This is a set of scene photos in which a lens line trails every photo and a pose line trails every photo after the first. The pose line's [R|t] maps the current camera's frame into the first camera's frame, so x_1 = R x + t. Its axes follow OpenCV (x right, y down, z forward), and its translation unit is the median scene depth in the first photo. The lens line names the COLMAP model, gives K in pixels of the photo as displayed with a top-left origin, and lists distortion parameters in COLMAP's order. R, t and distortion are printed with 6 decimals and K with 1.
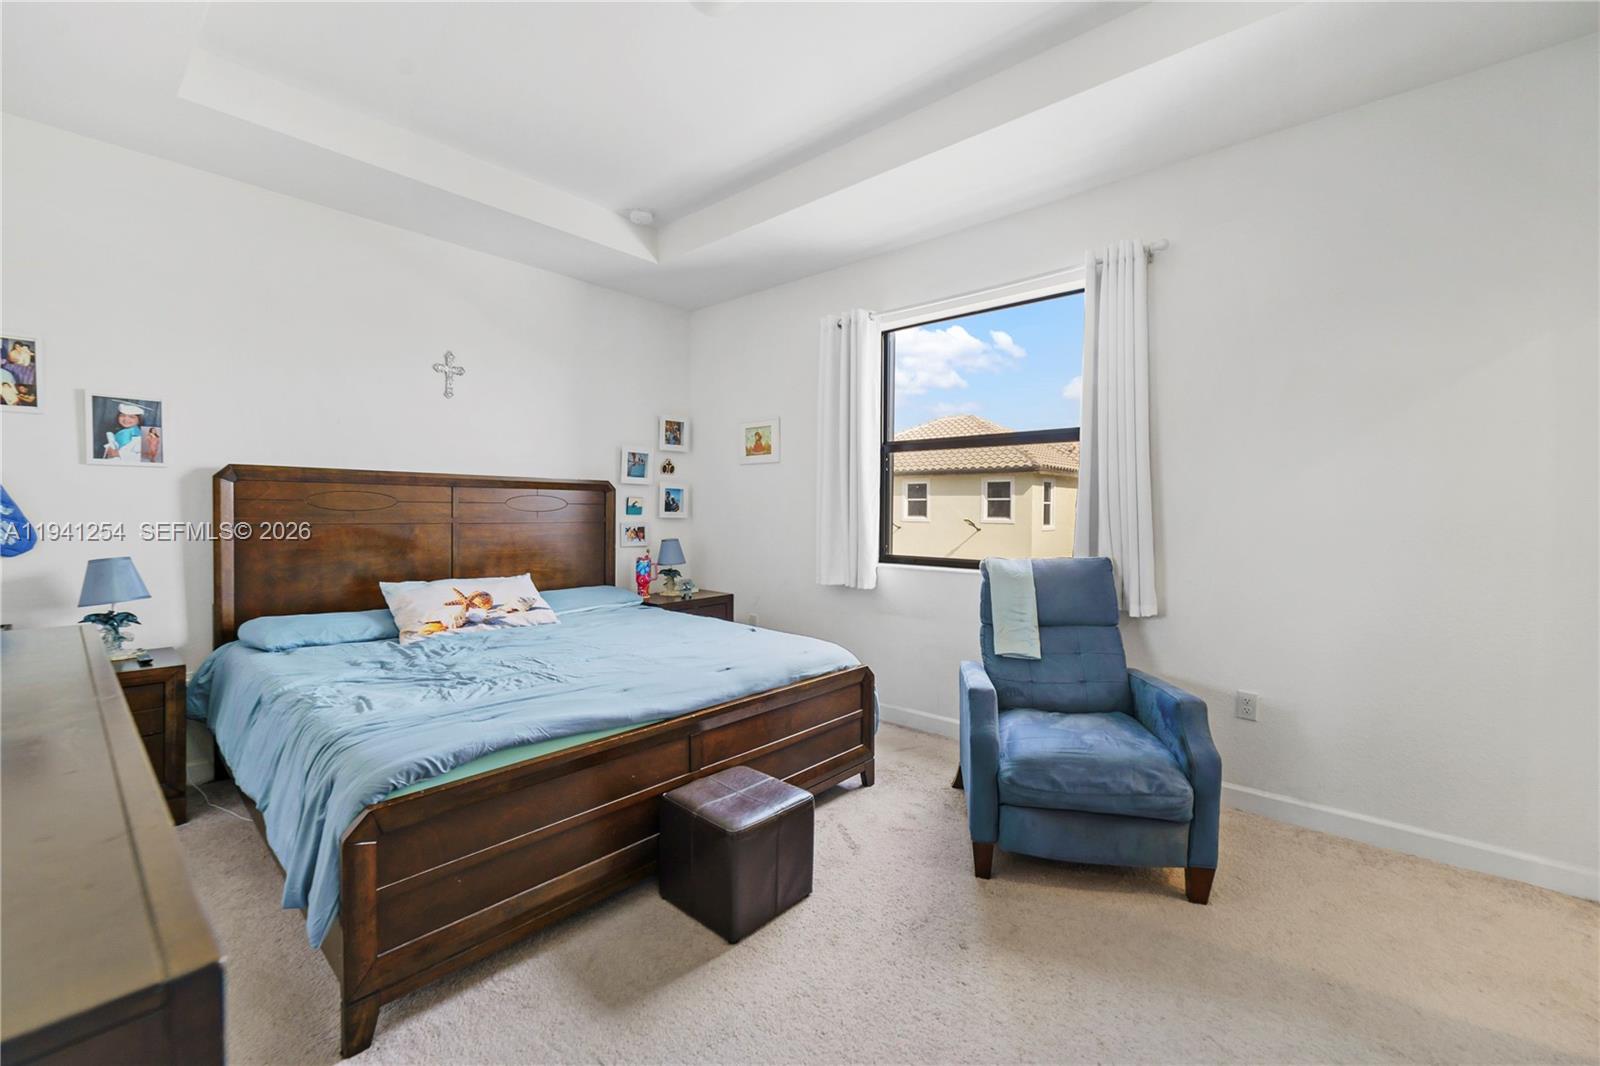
lens RADIAL K [[656.4, 0, 791.9], [0, 656.4, 504.0], [0, 0, 1]] dist [0.000899, 0.000619]
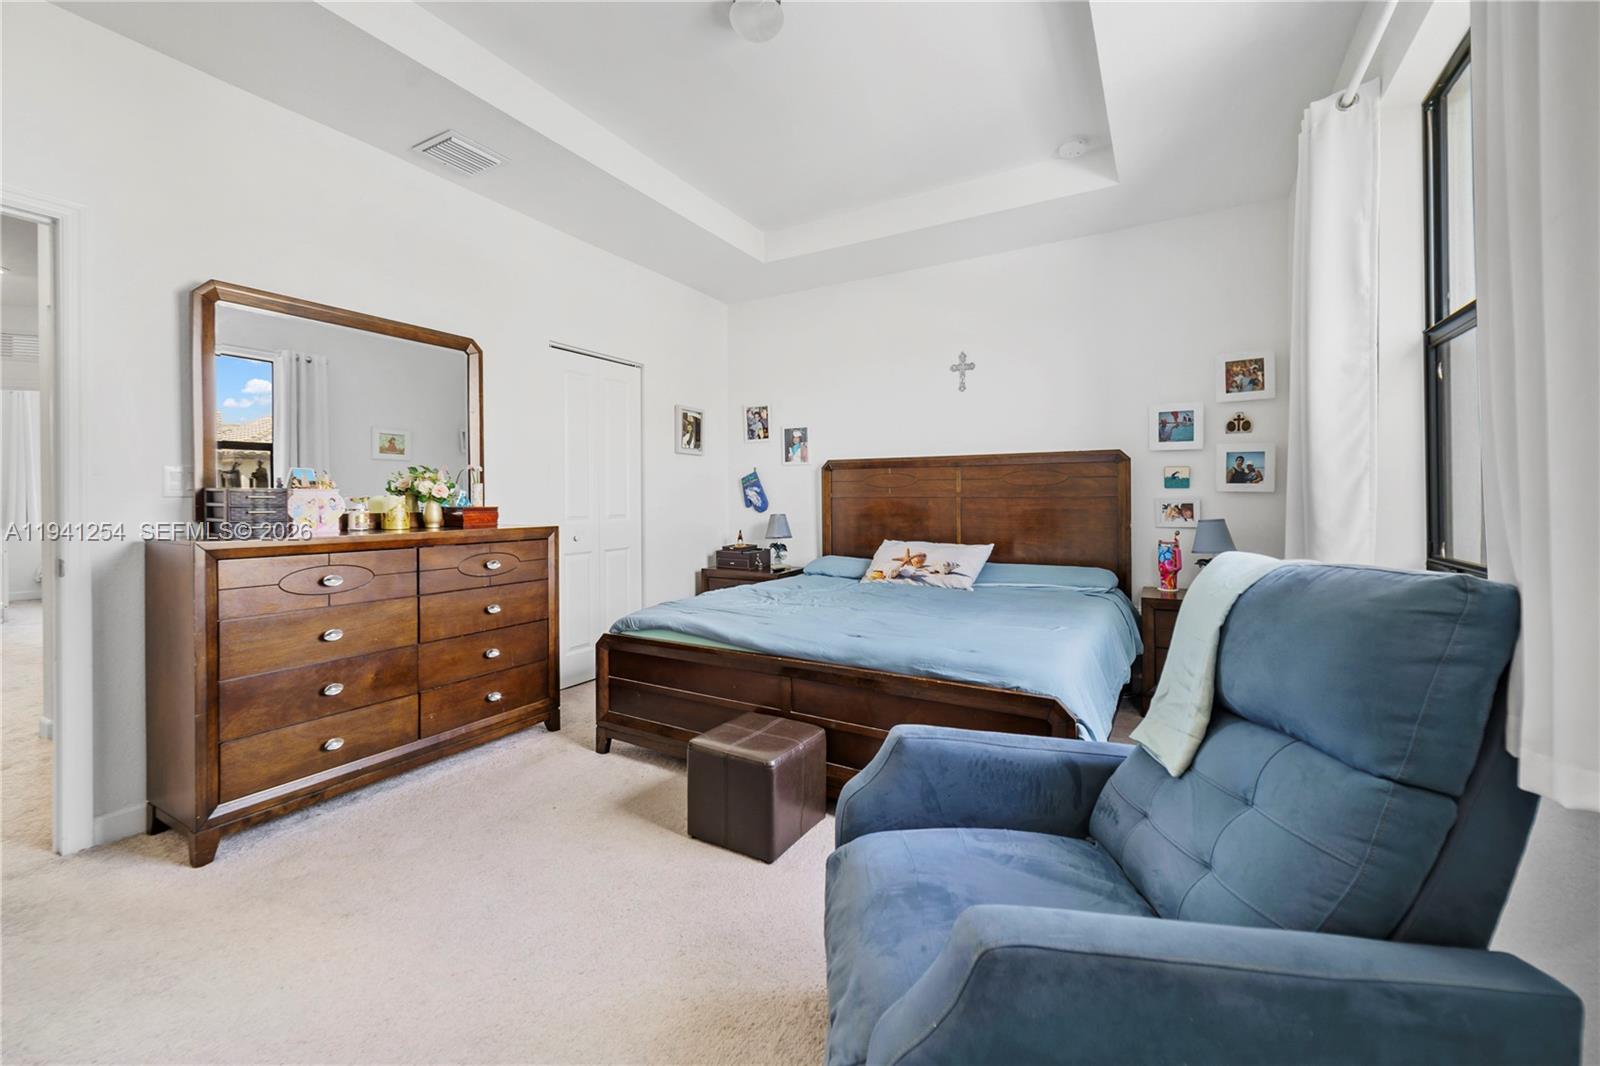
lens RADIAL K [[644.7, 0, 793.8], [0, 644.7, 489.0], [0, 0, 1]] dist [0.000571, 0.000104]
pose [[0.205608, -0.020827, -0.978413, 0.592487], [0.015710, 0.999715, -0.017979, 0.032735], [0.978508, -0.011675, 0.205877, 0.503437]]
